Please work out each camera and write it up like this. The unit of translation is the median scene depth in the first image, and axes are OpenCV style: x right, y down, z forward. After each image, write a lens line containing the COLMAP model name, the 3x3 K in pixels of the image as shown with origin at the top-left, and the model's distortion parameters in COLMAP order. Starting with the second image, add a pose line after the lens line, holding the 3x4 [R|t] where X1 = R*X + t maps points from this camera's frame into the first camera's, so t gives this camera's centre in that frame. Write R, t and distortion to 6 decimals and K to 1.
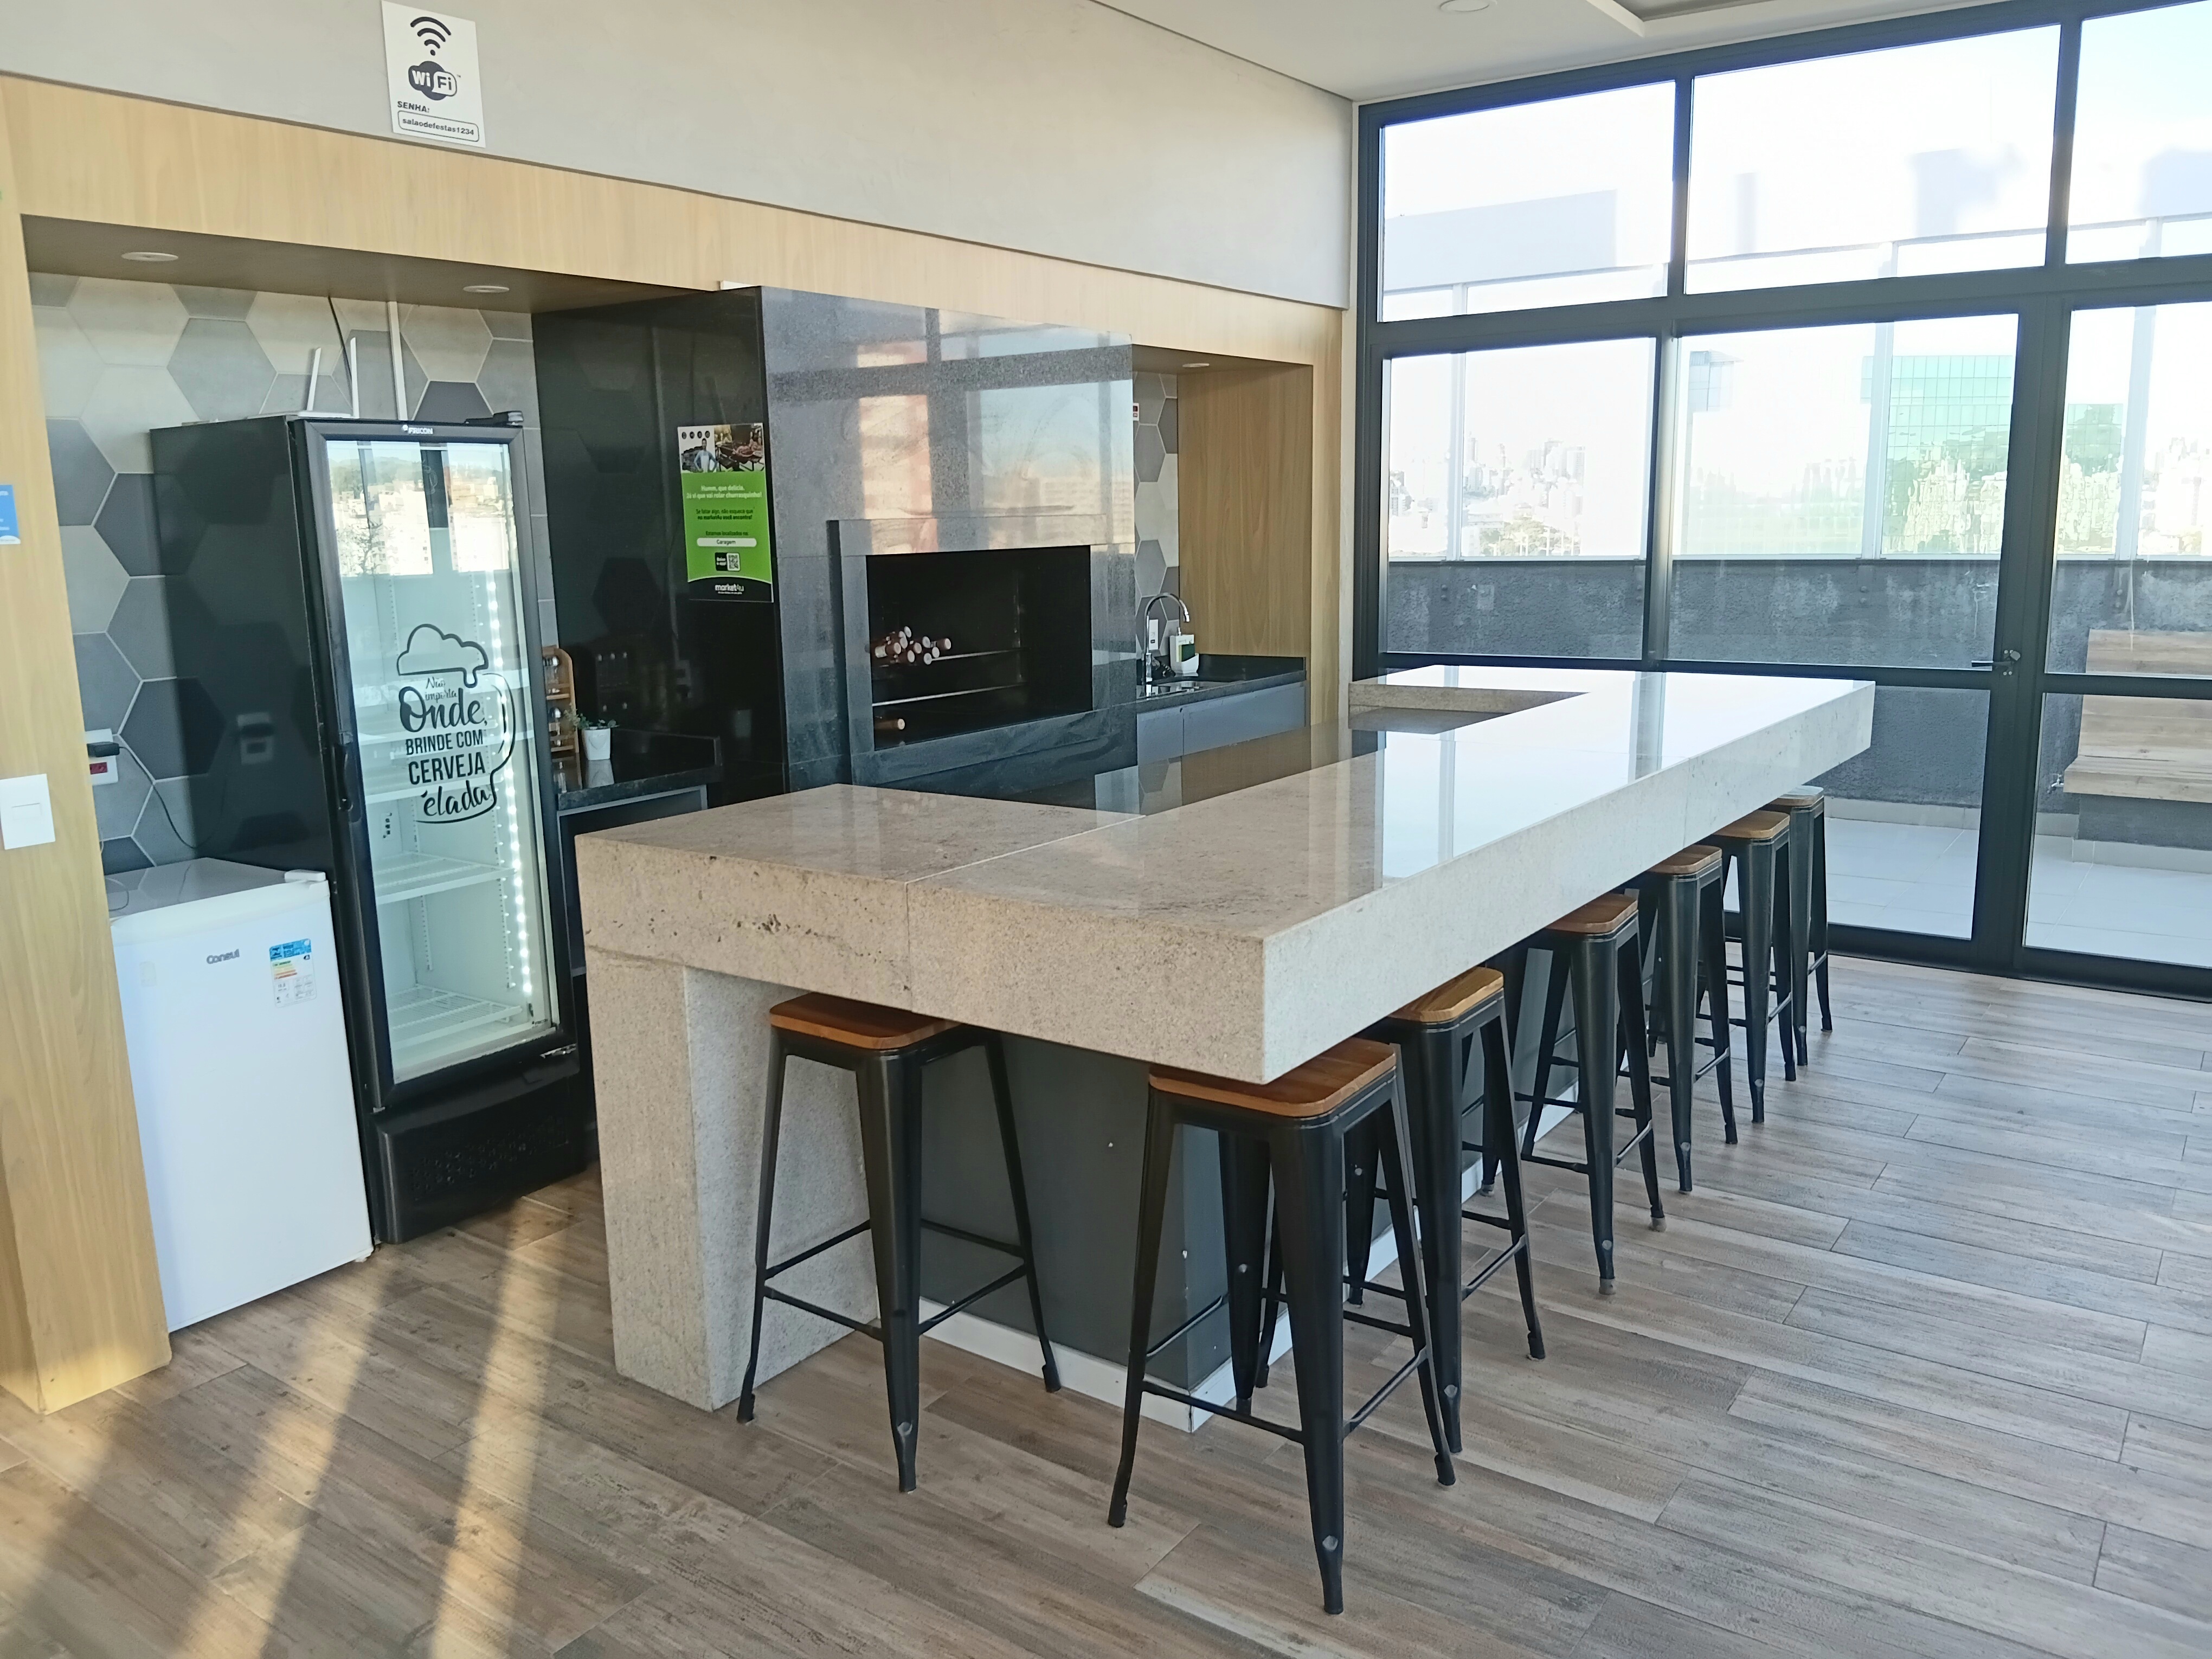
lens RADIAL K [[1702.3, 0, 1124.4], [0, 1702.3, 843.2], [0, 0, 1]] dist [0.078236, -0.143940]
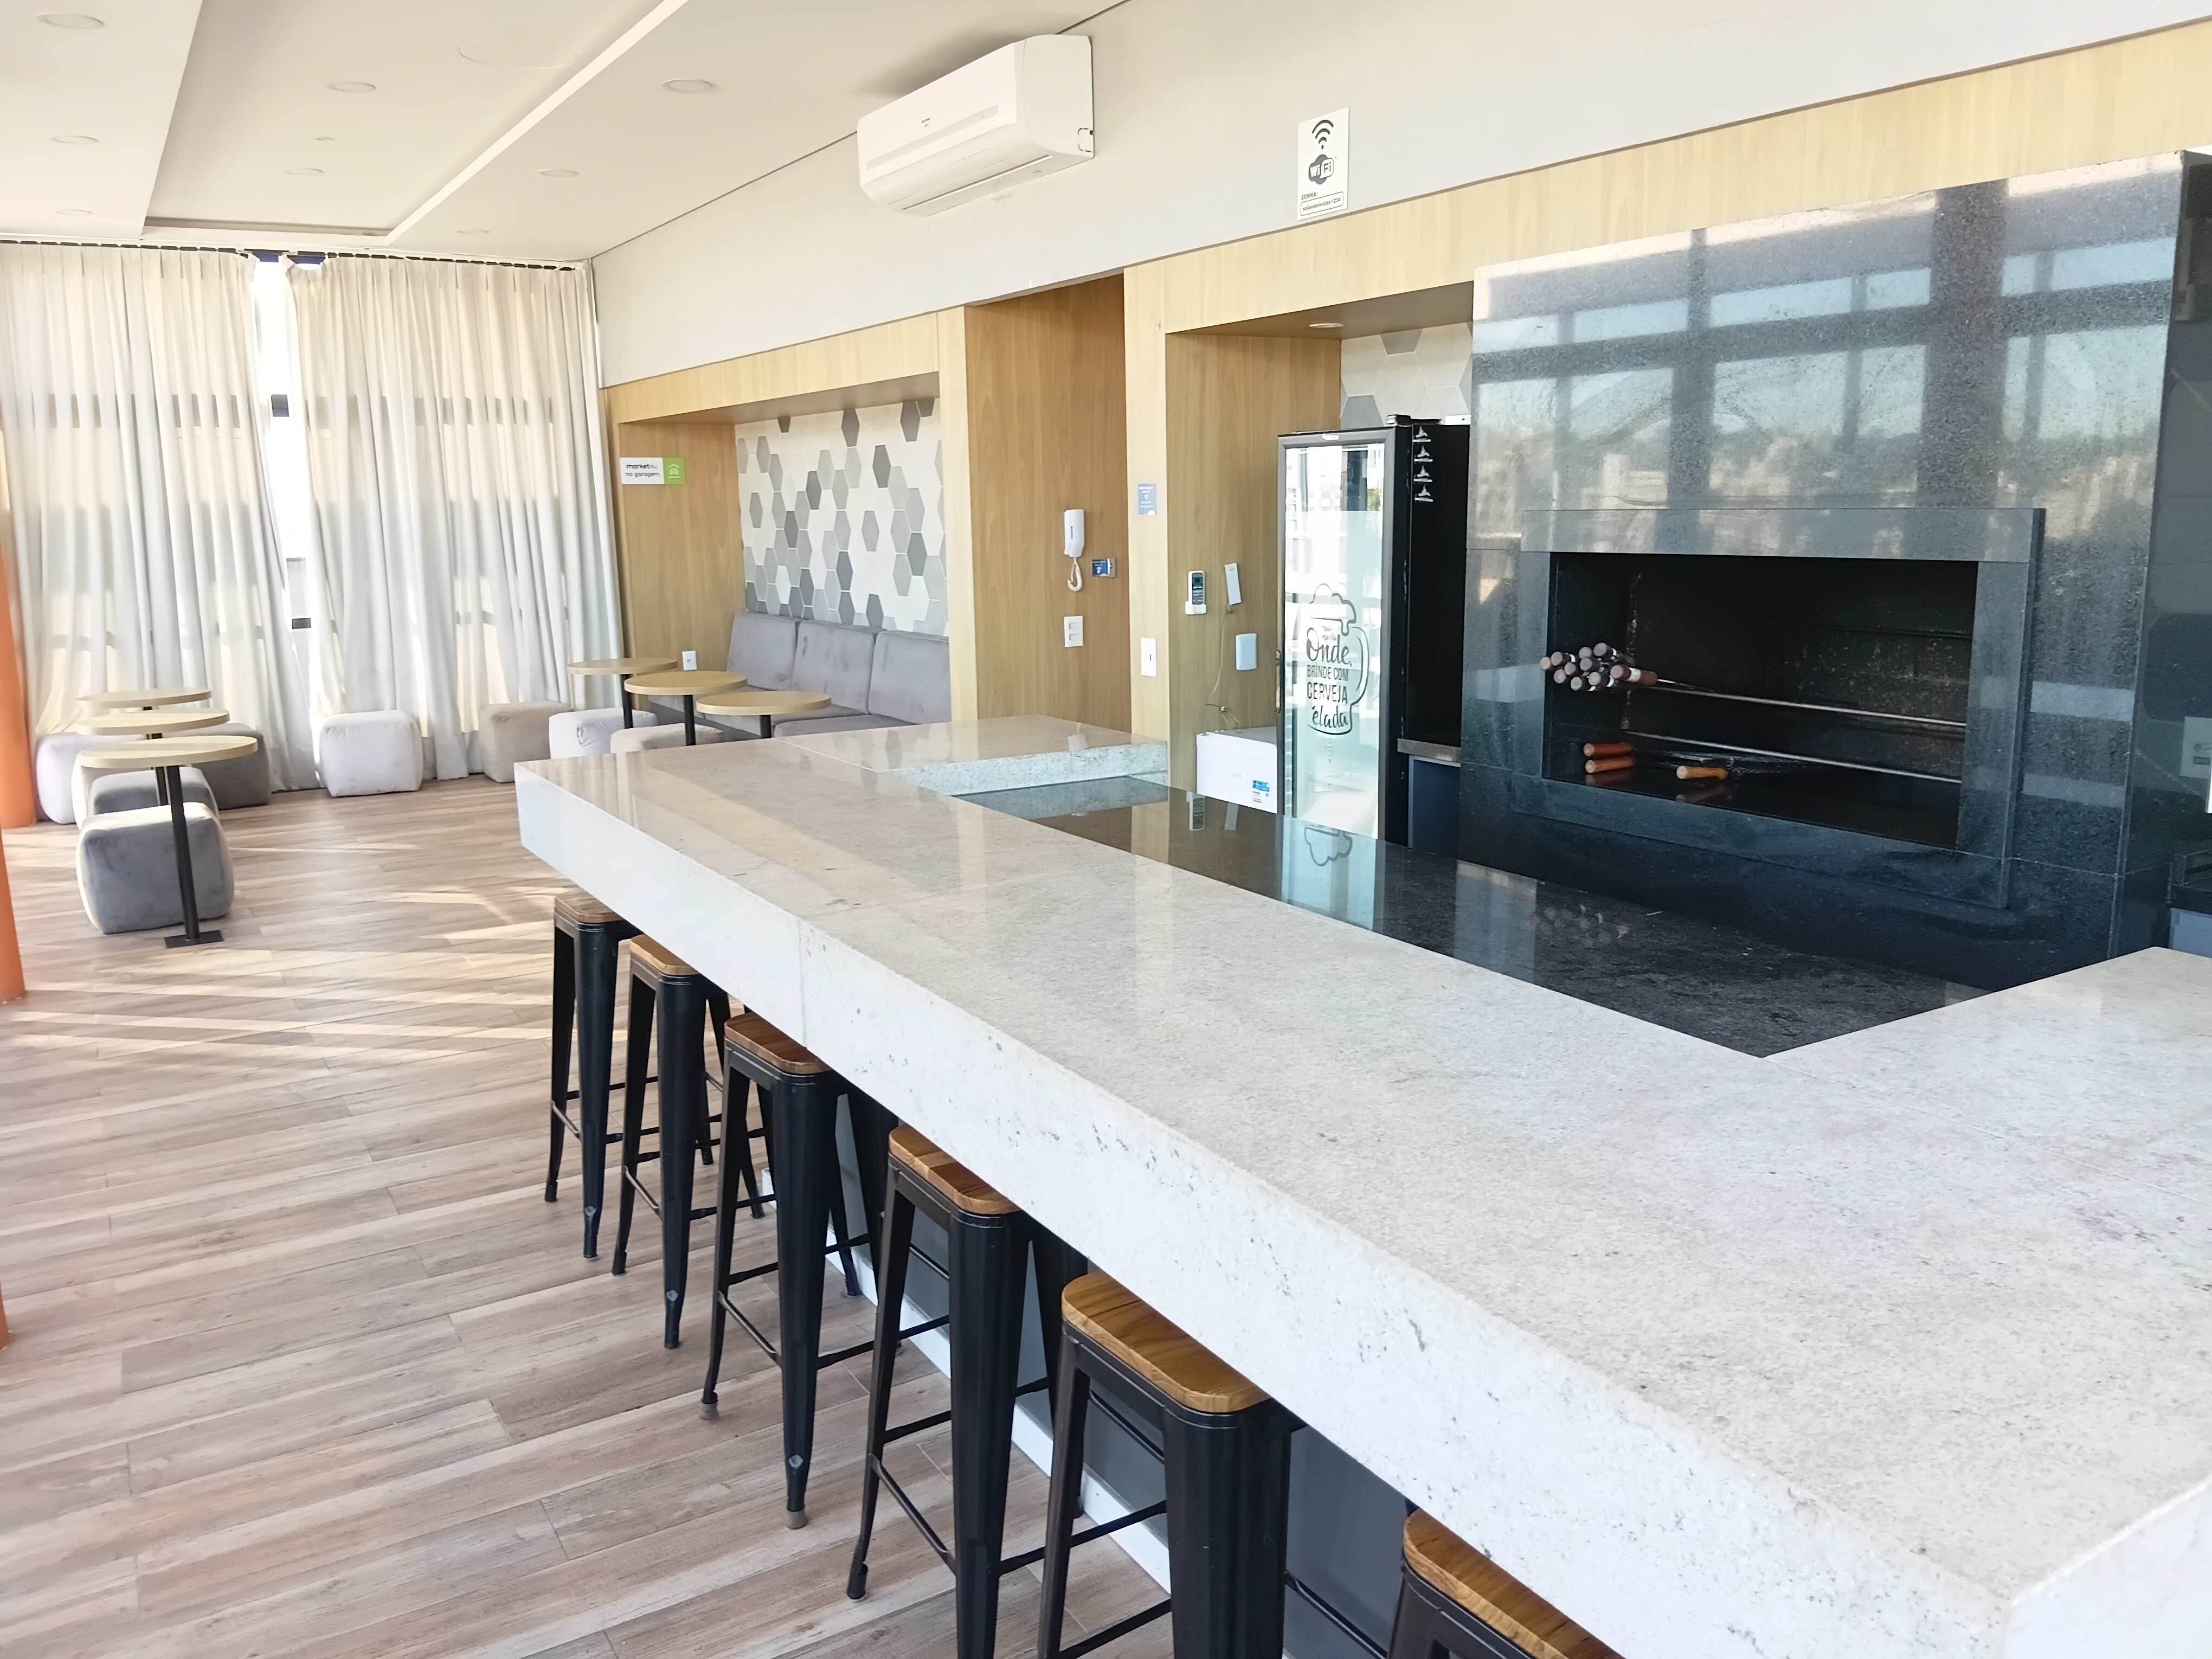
lens RADIAL K [[1702.3, 0, 1056.1], [0, 1702.3, 839.0], [0, 0, 1]] dist [0.078236, -0.143940]
pose [[-0.434784, 0.202675, -0.877431, 0.878722], [-0.146800, 0.945360, 0.291108, -0.291395], [0.888489, 0.255376, -0.381275, 1.354084]]
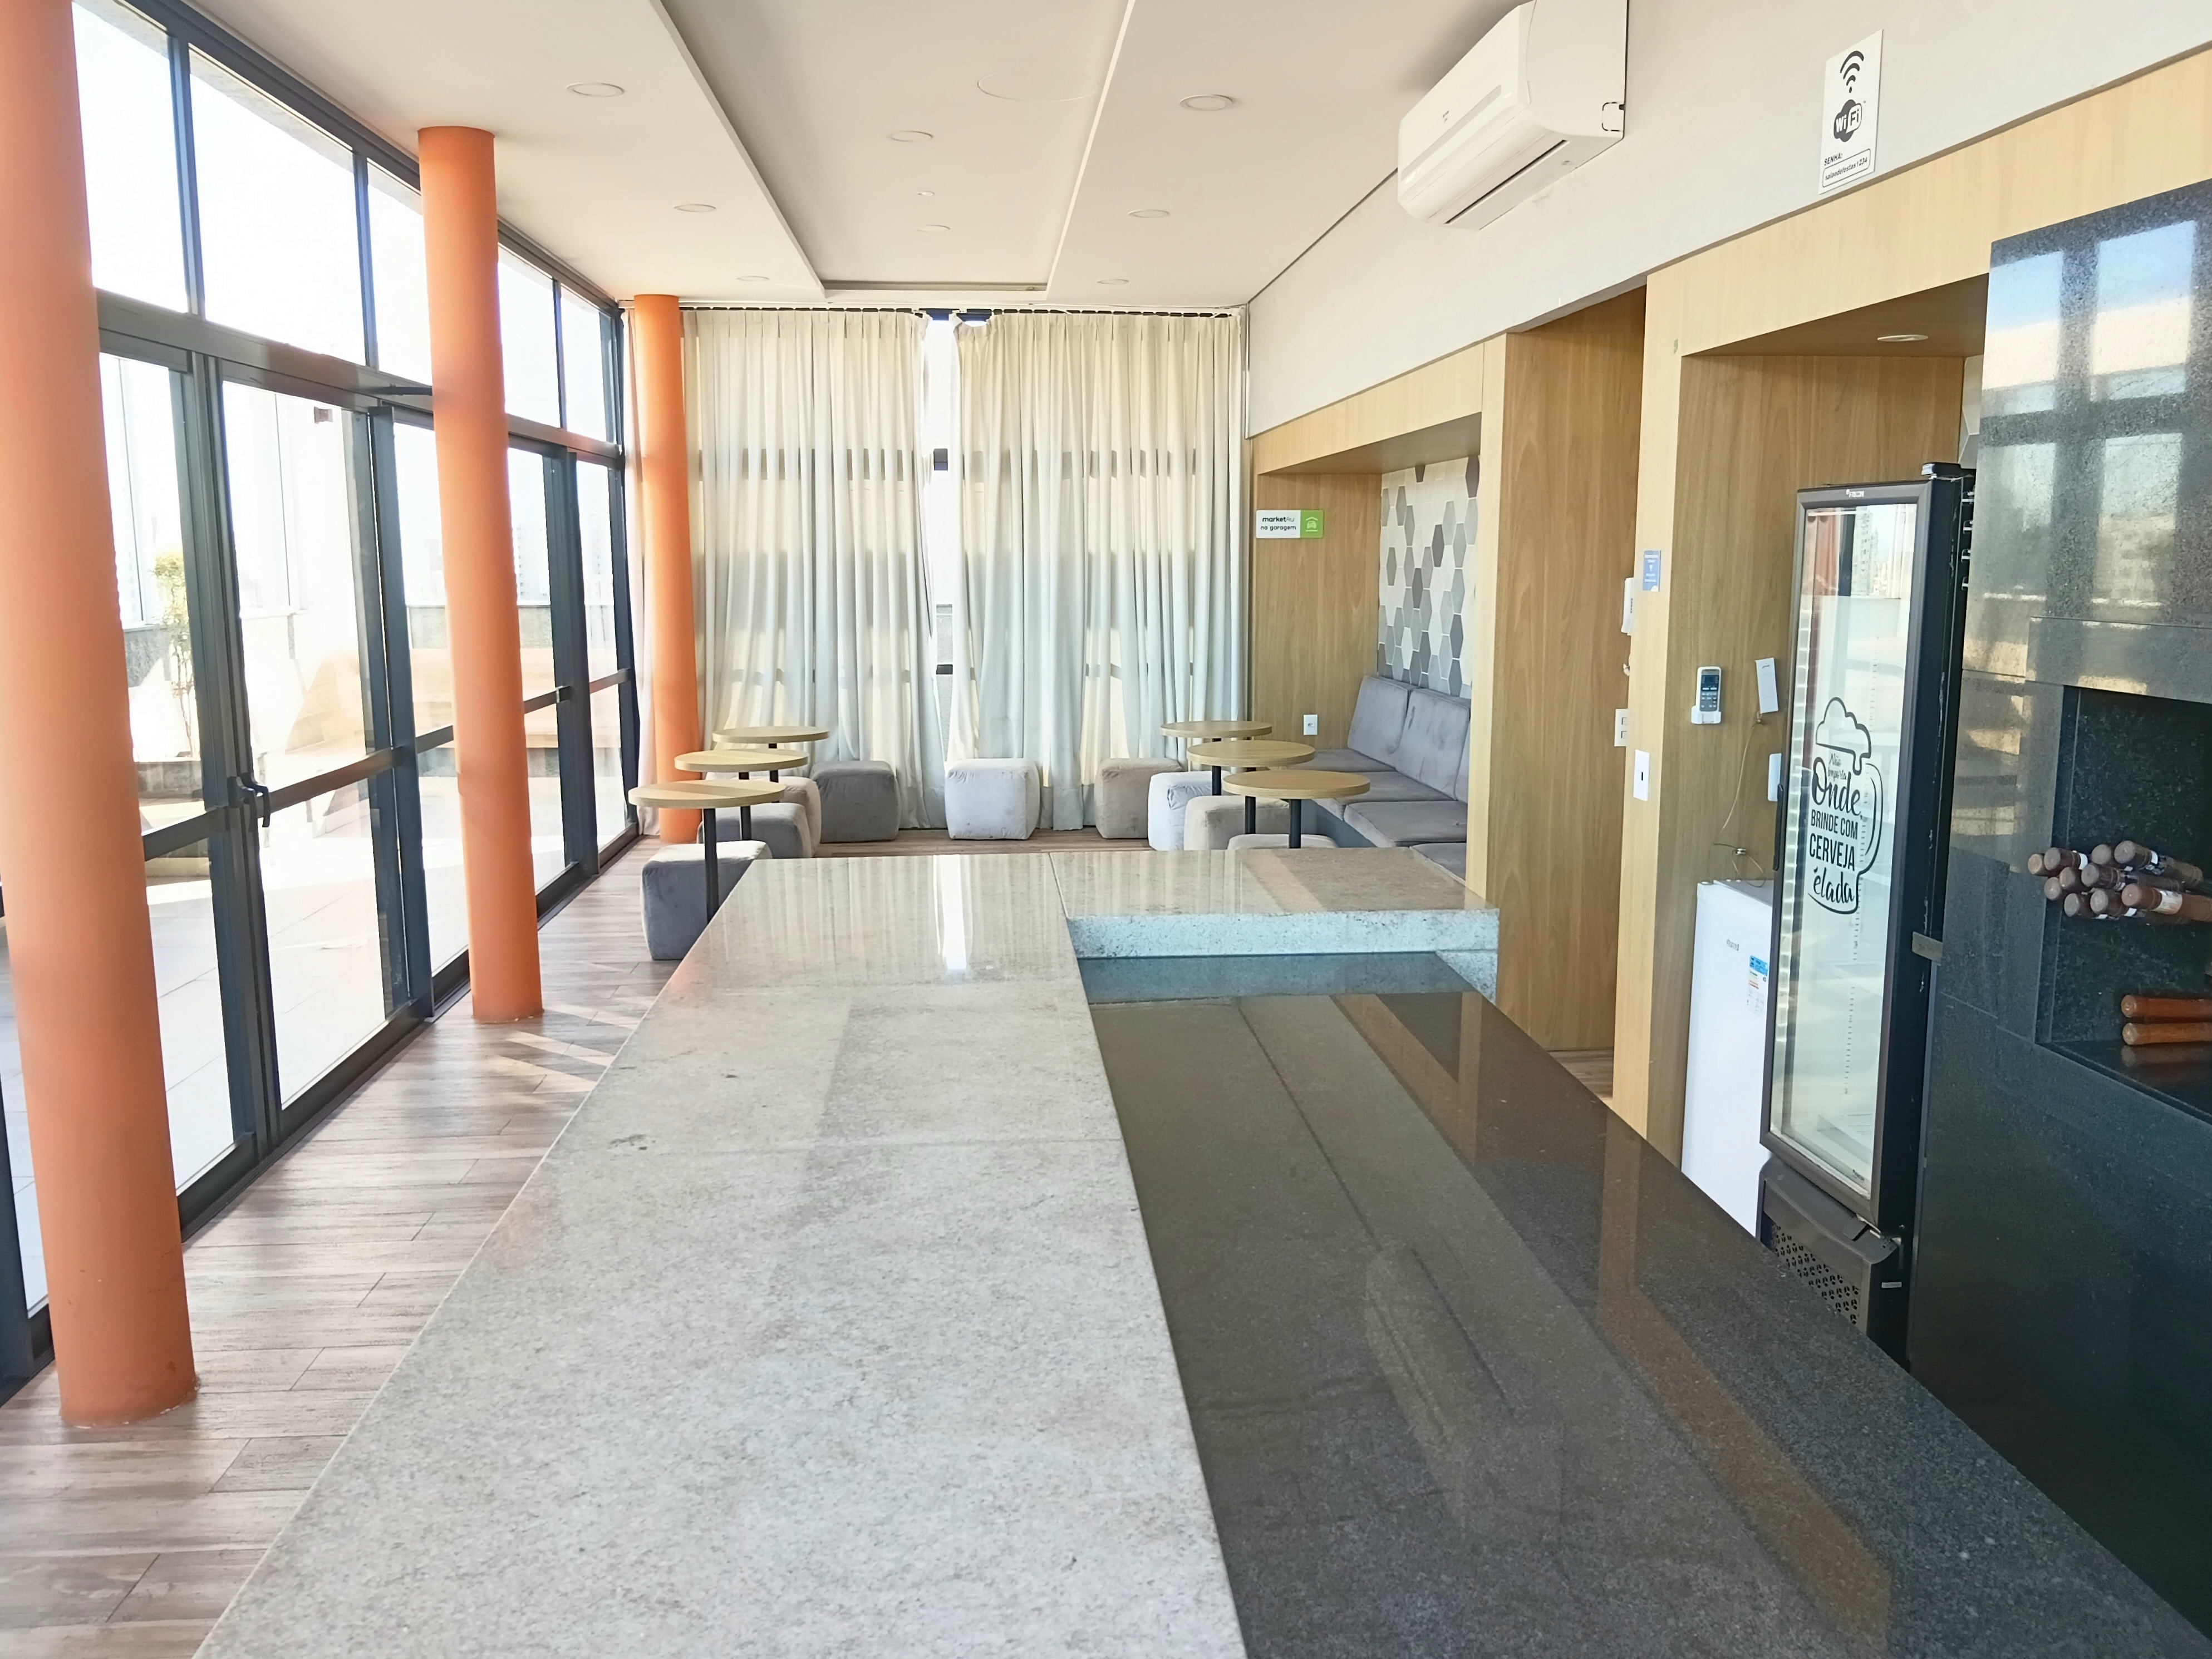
lens RADIAL K [[1702.1, 0, 1124.6], [0, 1702.1, 826.1], [0, 0, 1]] dist [0.078236, -0.143940]
pose [[-0.787155, 0.119547, -0.605059, 0.474666], [-0.100966, 0.942822, 0.317635, -0.316826], [0.608435, 0.311118, -0.730077, 1.453352]]
